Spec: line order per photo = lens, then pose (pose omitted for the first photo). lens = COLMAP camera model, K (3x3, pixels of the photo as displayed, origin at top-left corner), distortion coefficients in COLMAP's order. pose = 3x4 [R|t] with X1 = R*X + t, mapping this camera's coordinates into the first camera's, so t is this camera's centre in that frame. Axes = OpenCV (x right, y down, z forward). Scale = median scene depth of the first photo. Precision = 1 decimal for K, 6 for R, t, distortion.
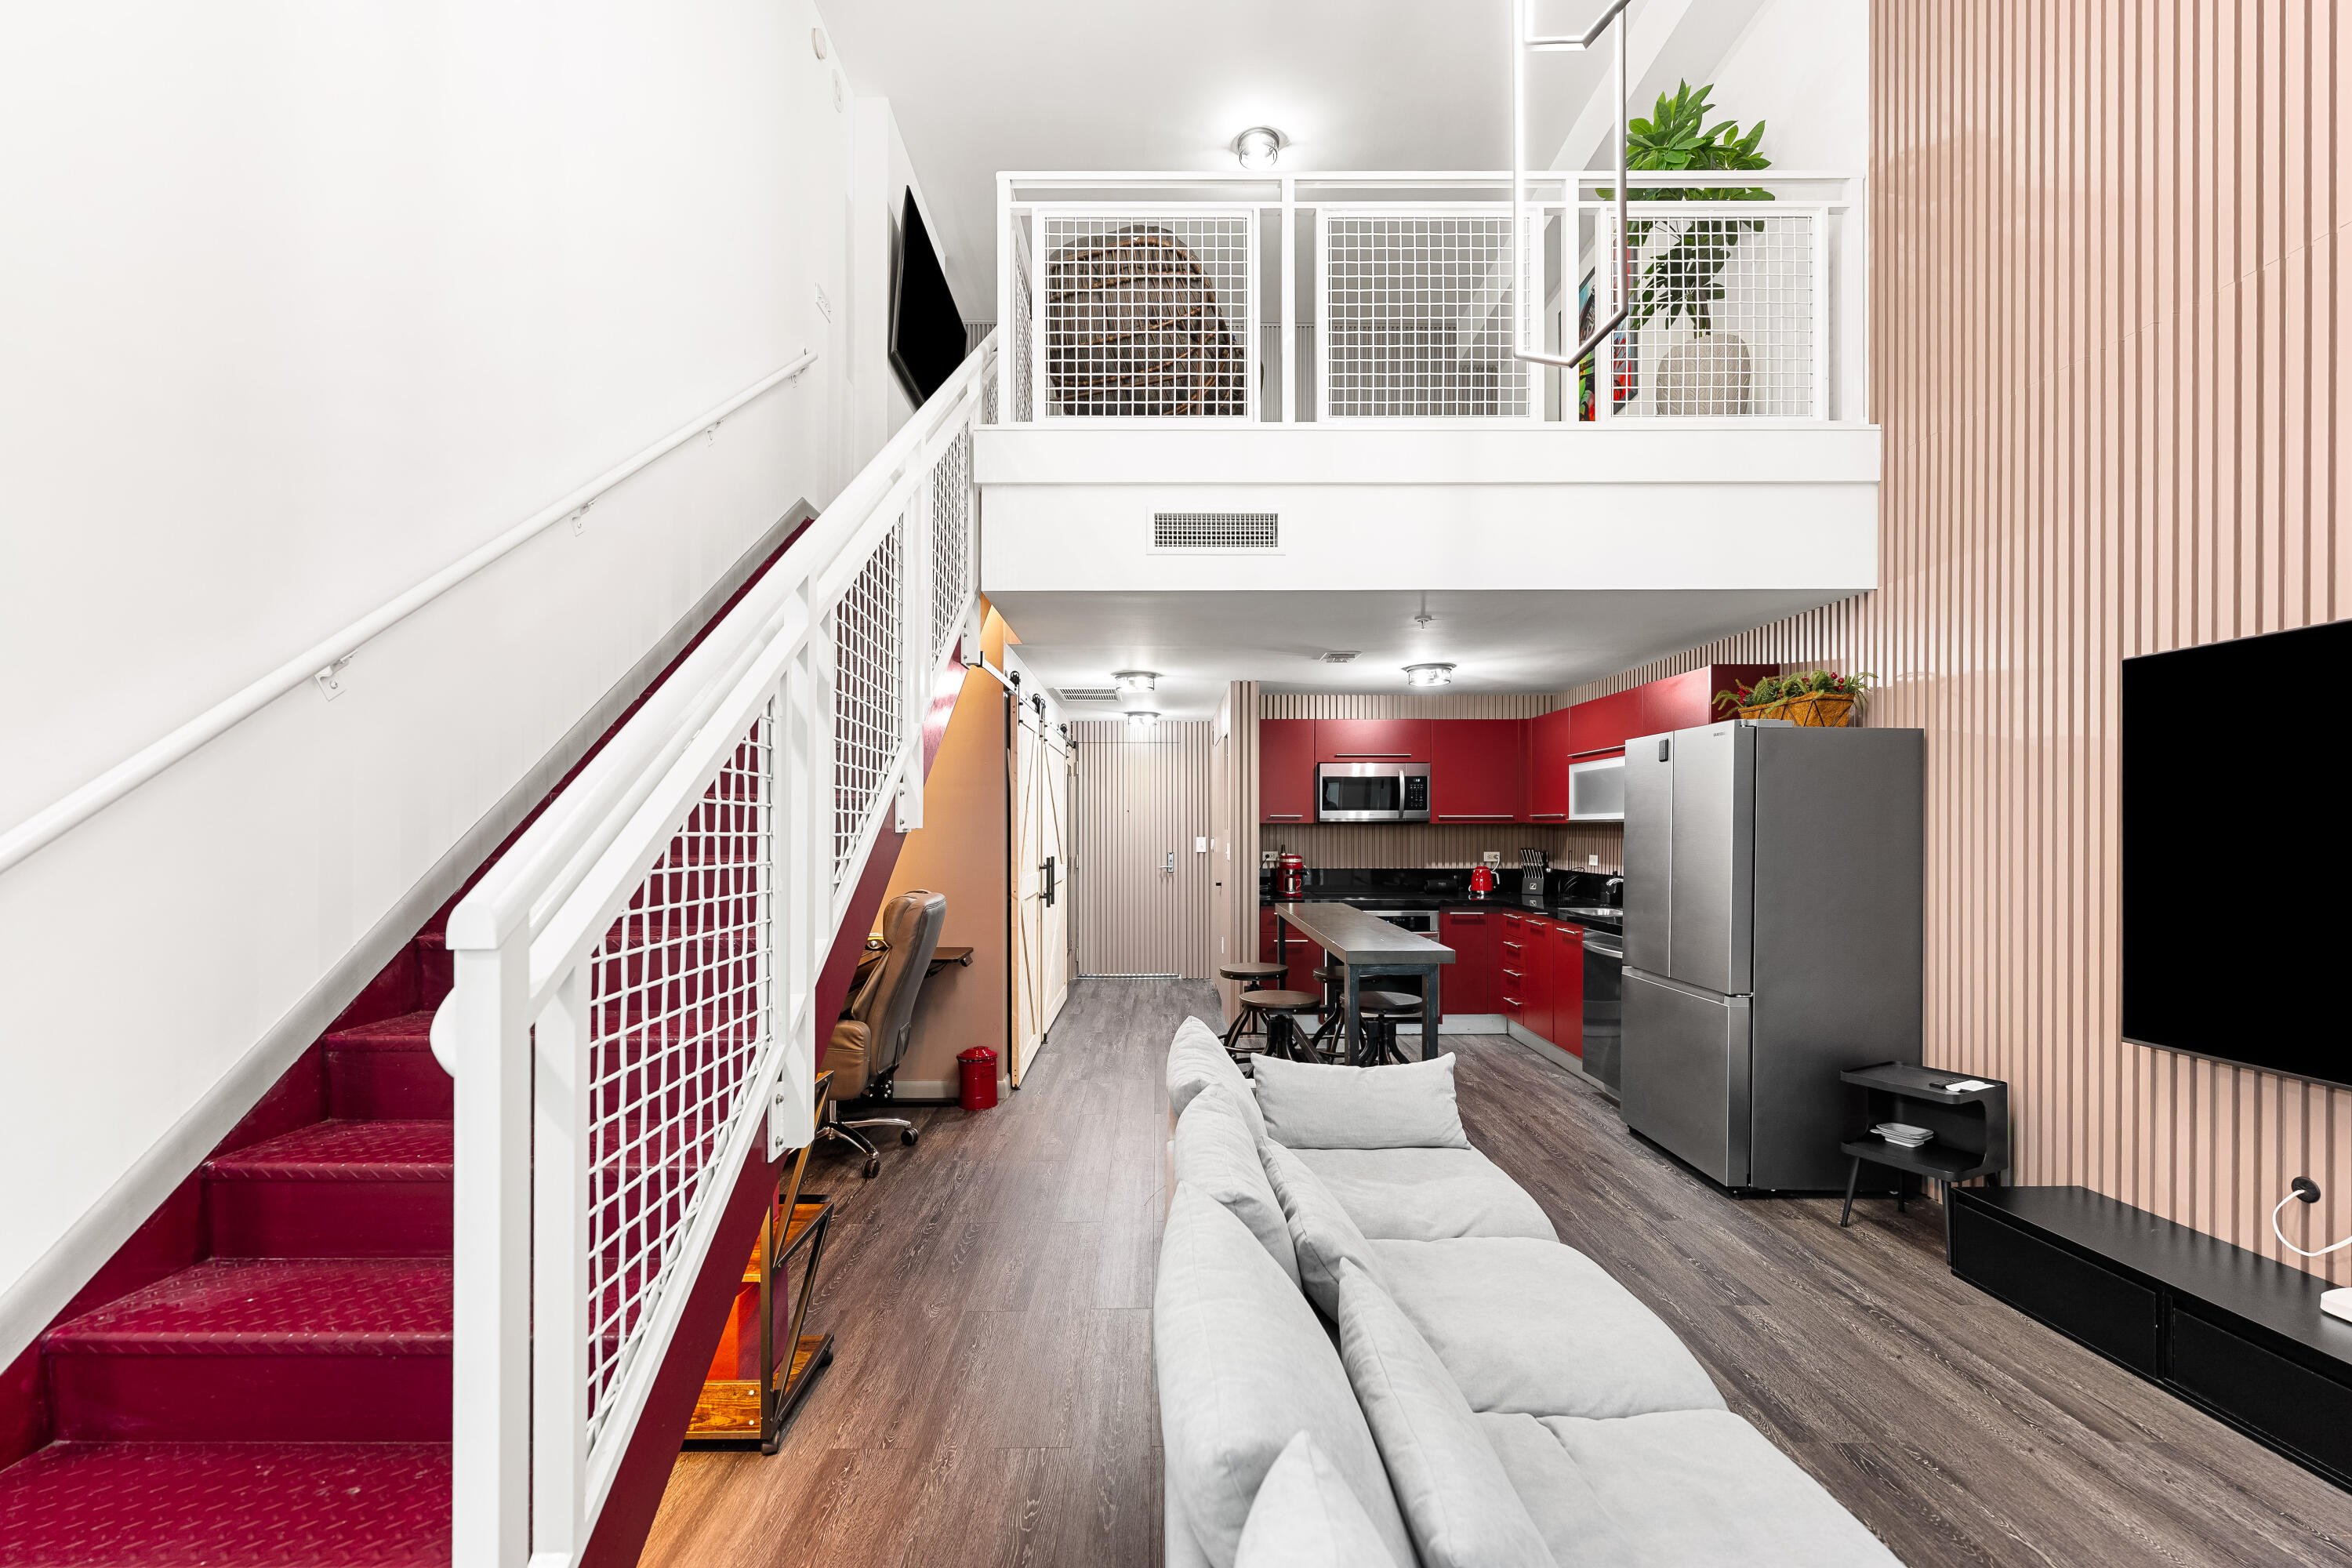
lens RADIAL K [[935.4, 0, 1164.5], [0, 935.4, 827.8], [0, 0, 1]] dist [-0.000648, -0.001015]
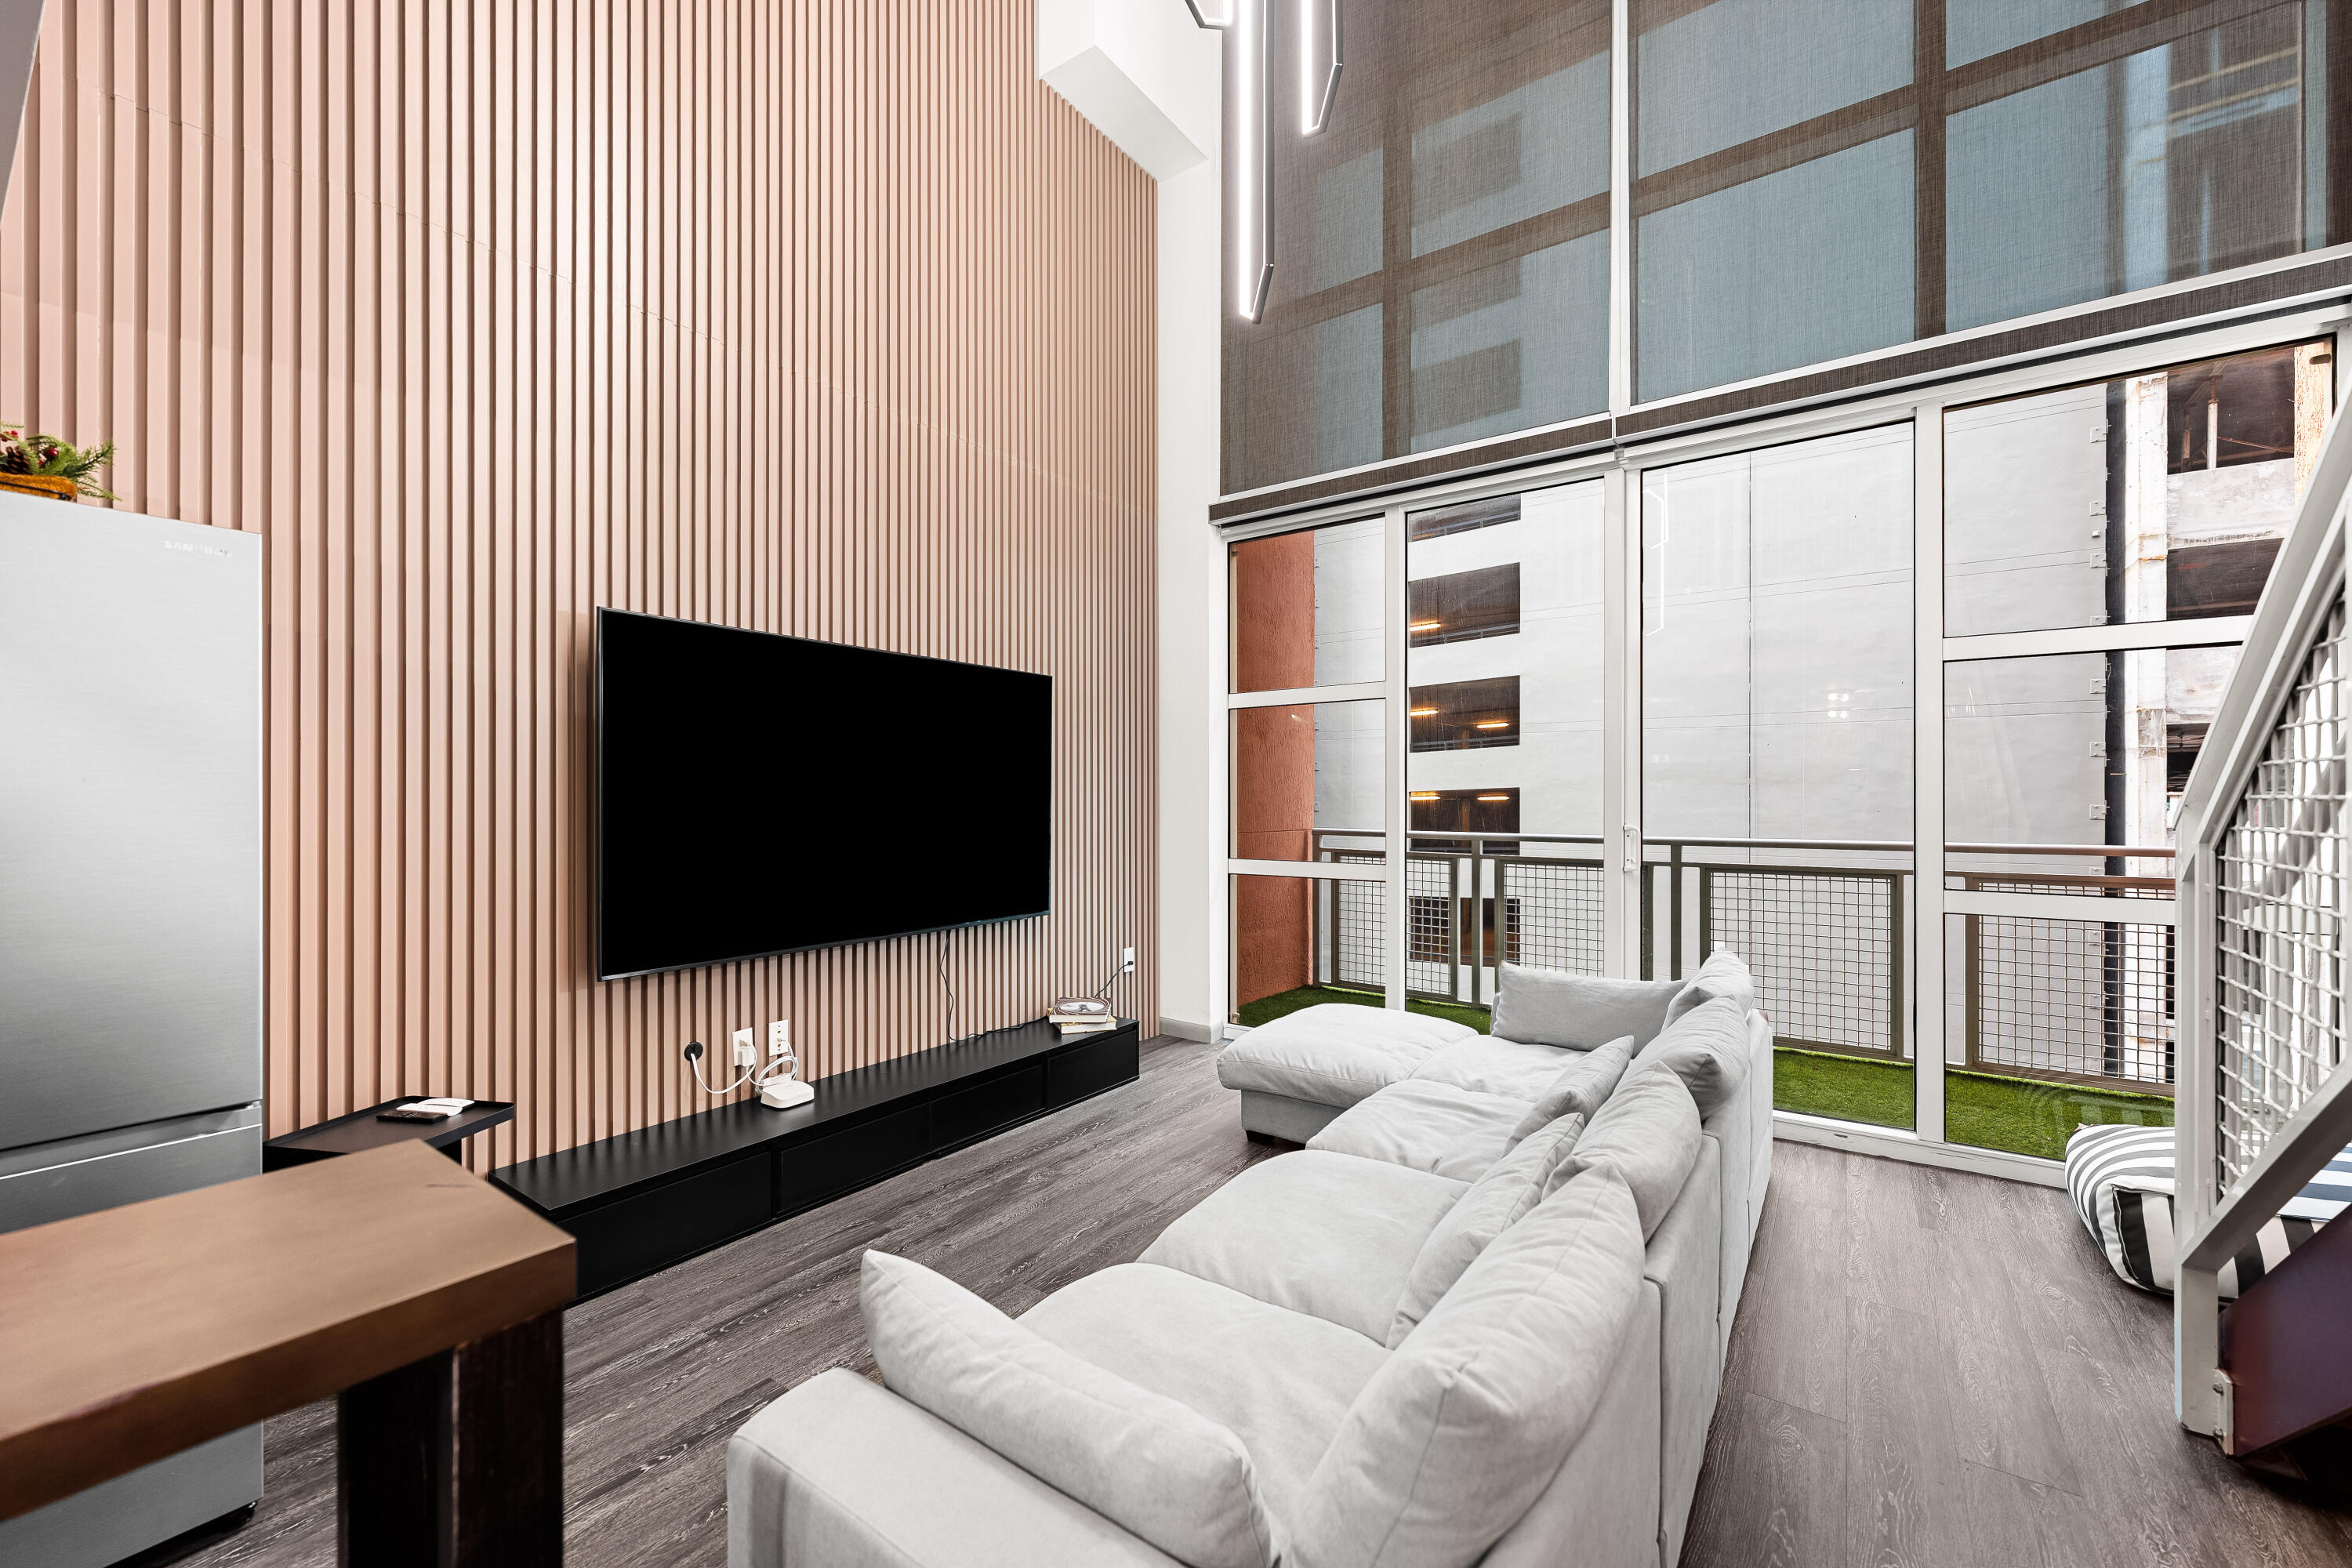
lens RADIAL K [[935.4, 0, 1167.6], [0, 935.4, 796.7], [0, 0, 1]] dist [-0.000648, -0.001015]
pose [[-0.807008, -0.000552, 0.590540, -0.053125], [-0.002737, 0.999992, -0.002806, 0.017552], [-0.590534, -0.003880, -0.807003, 0.957702]]
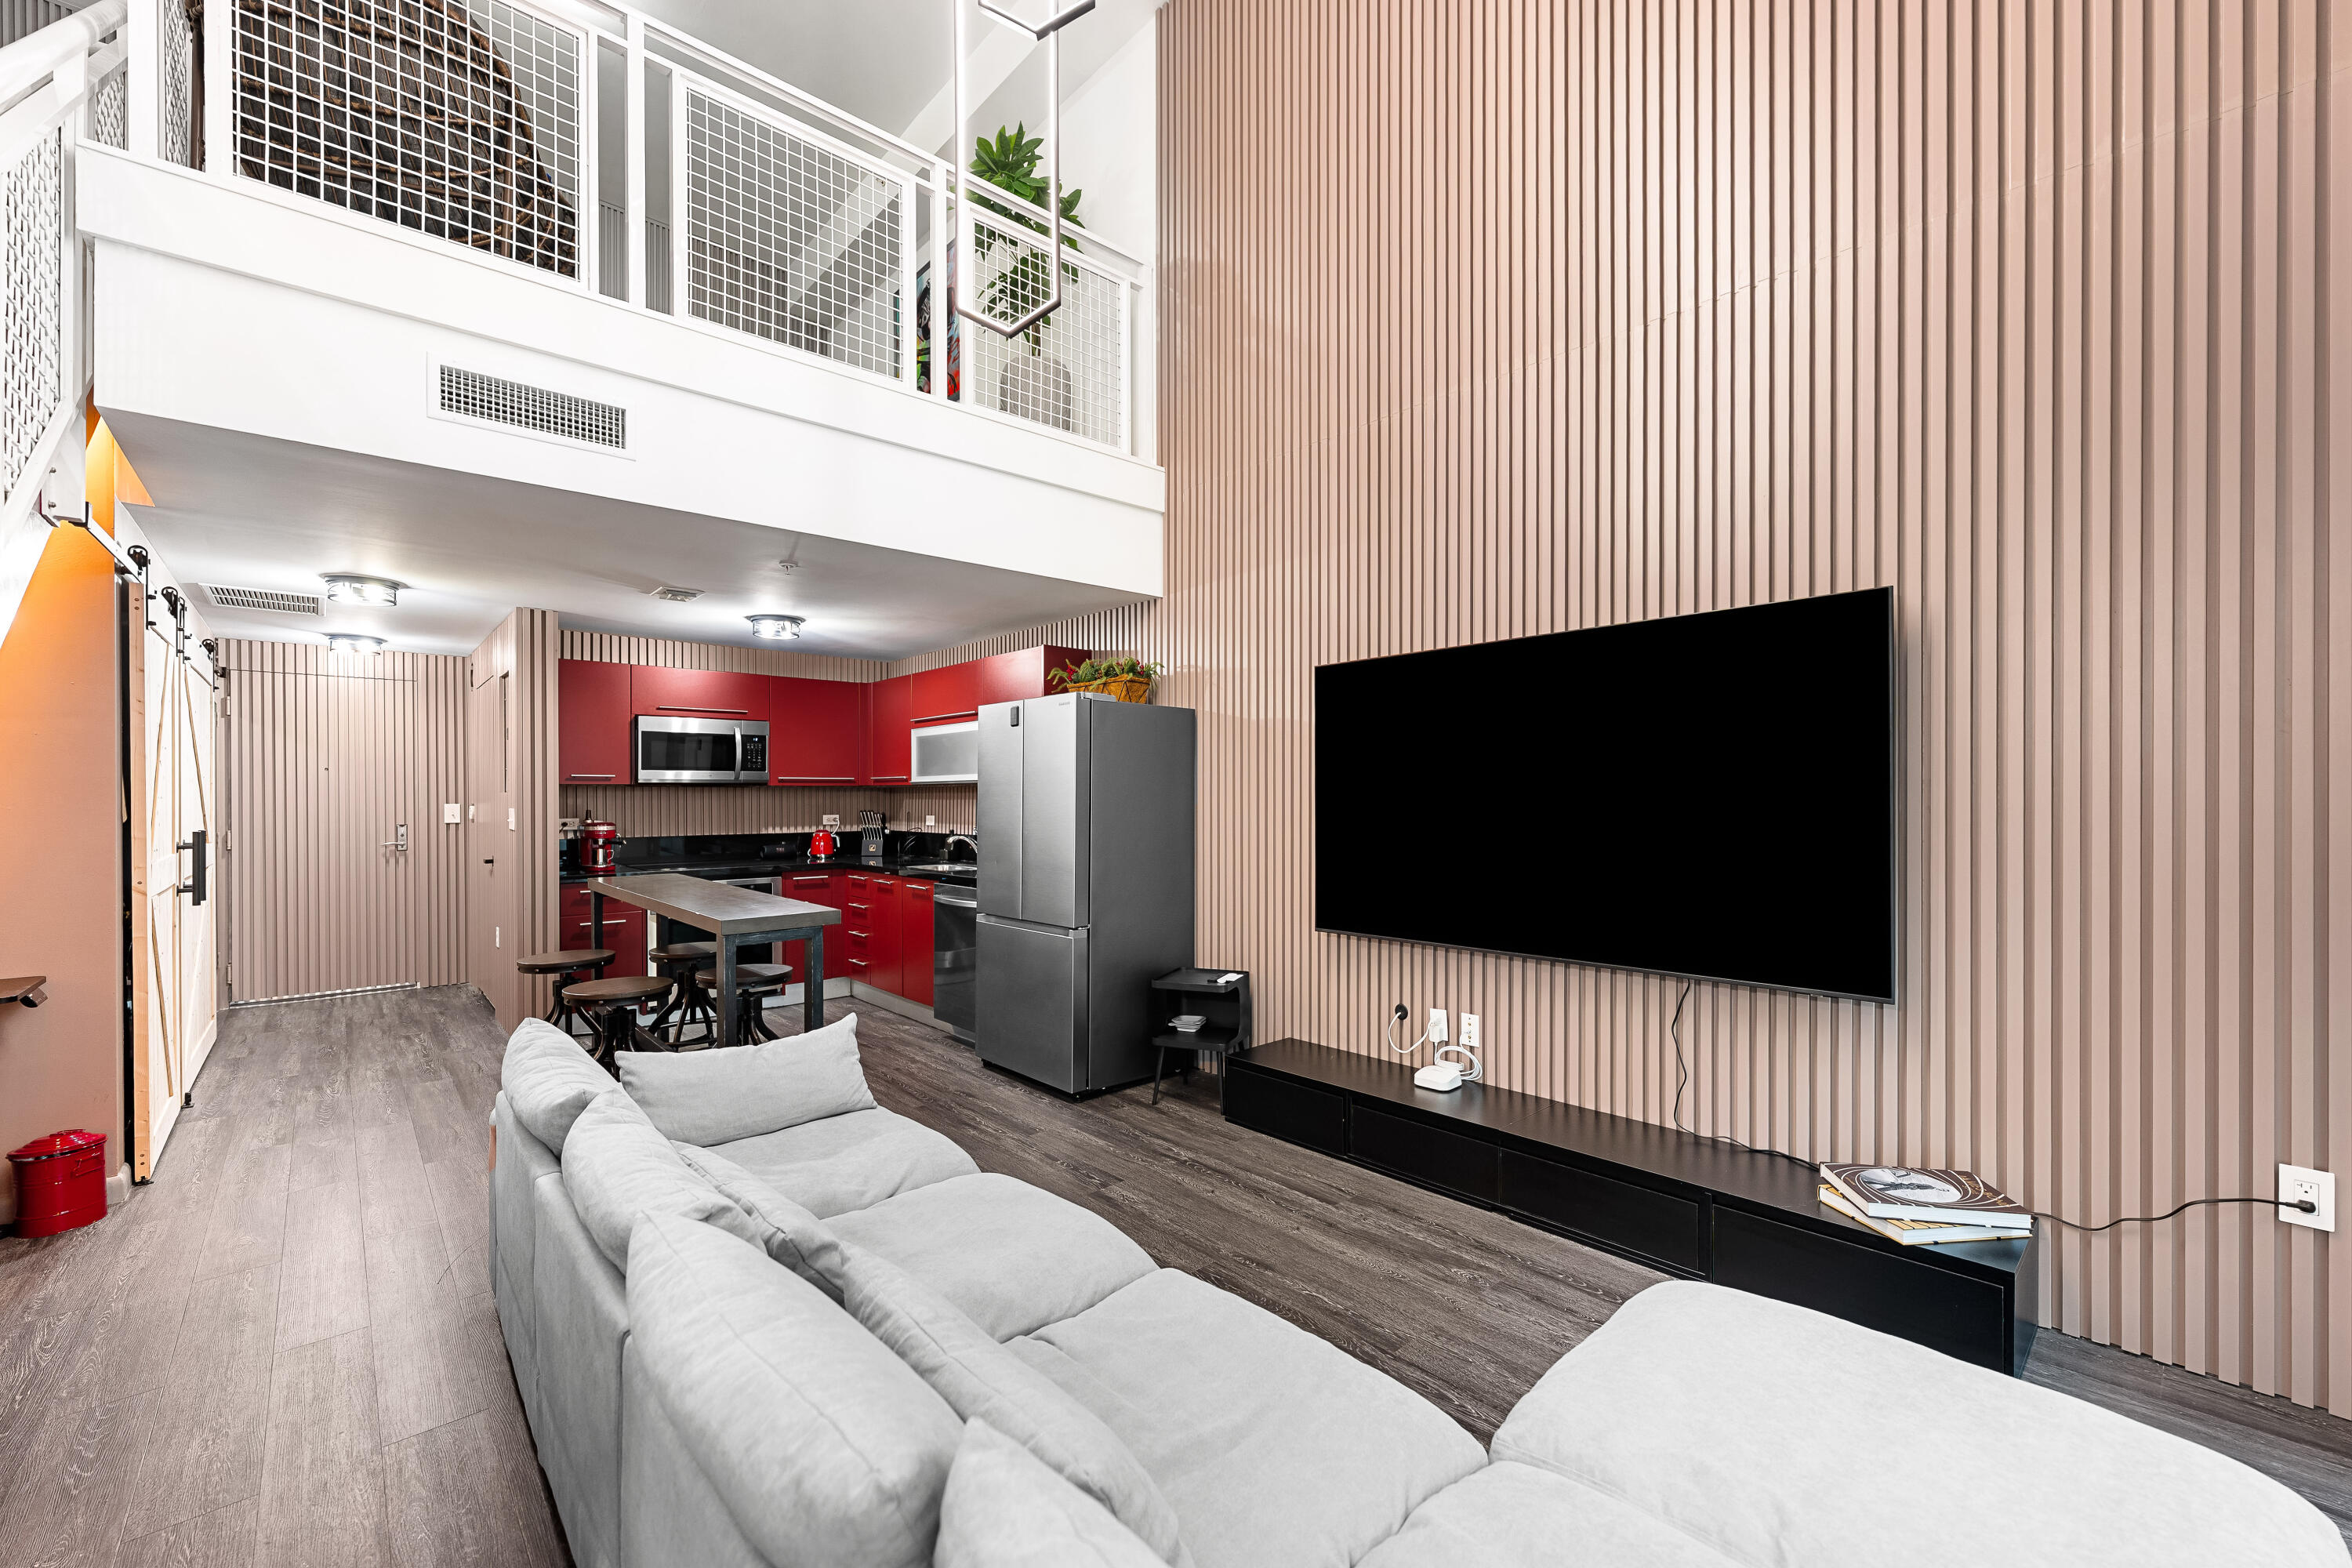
lens RADIAL K [[935.4, 0, 1165.7], [0, 935.4, 796.7], [0, 0, 1]] dist [-0.000648, -0.001015]
pose [[0.748092, -0.003140, 0.663587, -0.069243], [0.003458, 0.999994, 0.000834, 0.012551], [-0.663585, 0.001671, 0.748099, 0.046367]]
